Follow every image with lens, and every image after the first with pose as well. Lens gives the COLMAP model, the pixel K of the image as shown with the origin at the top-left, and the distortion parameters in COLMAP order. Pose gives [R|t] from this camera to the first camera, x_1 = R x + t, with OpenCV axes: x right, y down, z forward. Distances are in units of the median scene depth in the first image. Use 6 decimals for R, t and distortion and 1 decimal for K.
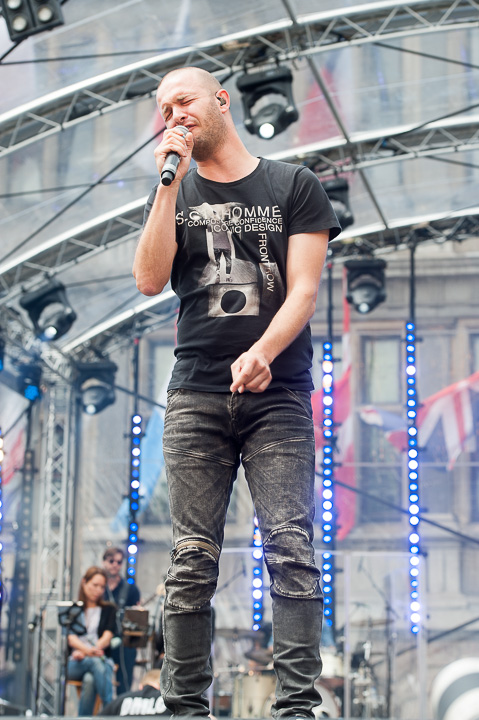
lens RADIAL K [[1842.4, 0, 257.1], [0, 1842.4, 369.5], [0, 0, 1]] dist [0.087341, 0.000000]
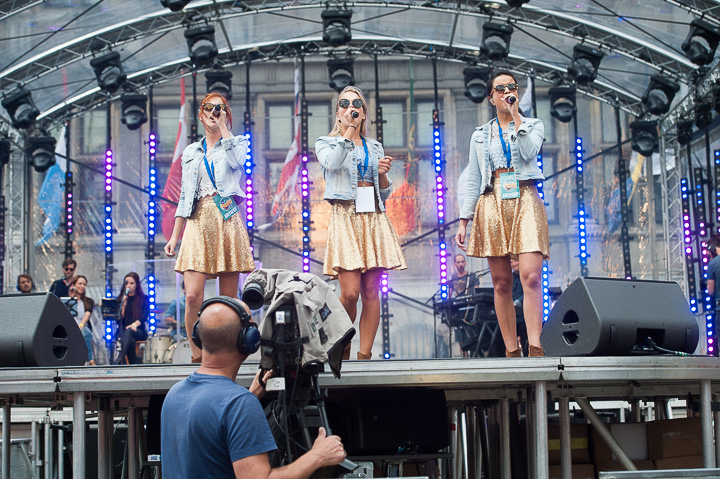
lens RADIAL K [[1407.1, 0, 340.0], [0, 1407.1, 242.9], [0, 0, 1]] dist [0.000332, 0.000000]
pose [[0.981137, -0.018319, 0.192446, -0.080688], [-0.001207, 0.994900, 0.100859, -0.039918], [-0.193312, -0.099188, 0.976111, -0.218520]]
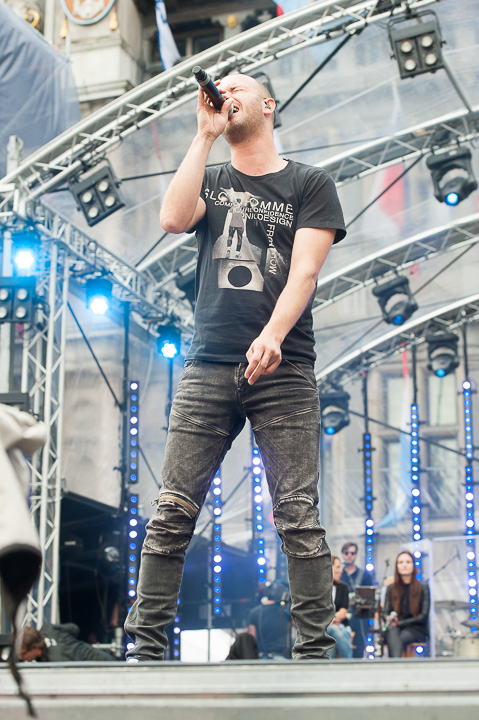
lens RADIAL K [[1450.2, 0, 242.7], [0, 1450.2, 356.2], [0, 0, 1]] dist [-0.107689, 0.000000]
pose [[0.985522, -0.055569, -0.160183, 0.013452], [0.050479, 0.998088, -0.035678, 0.003661], [0.161860, 0.027075, 0.986442, 0.017637]]
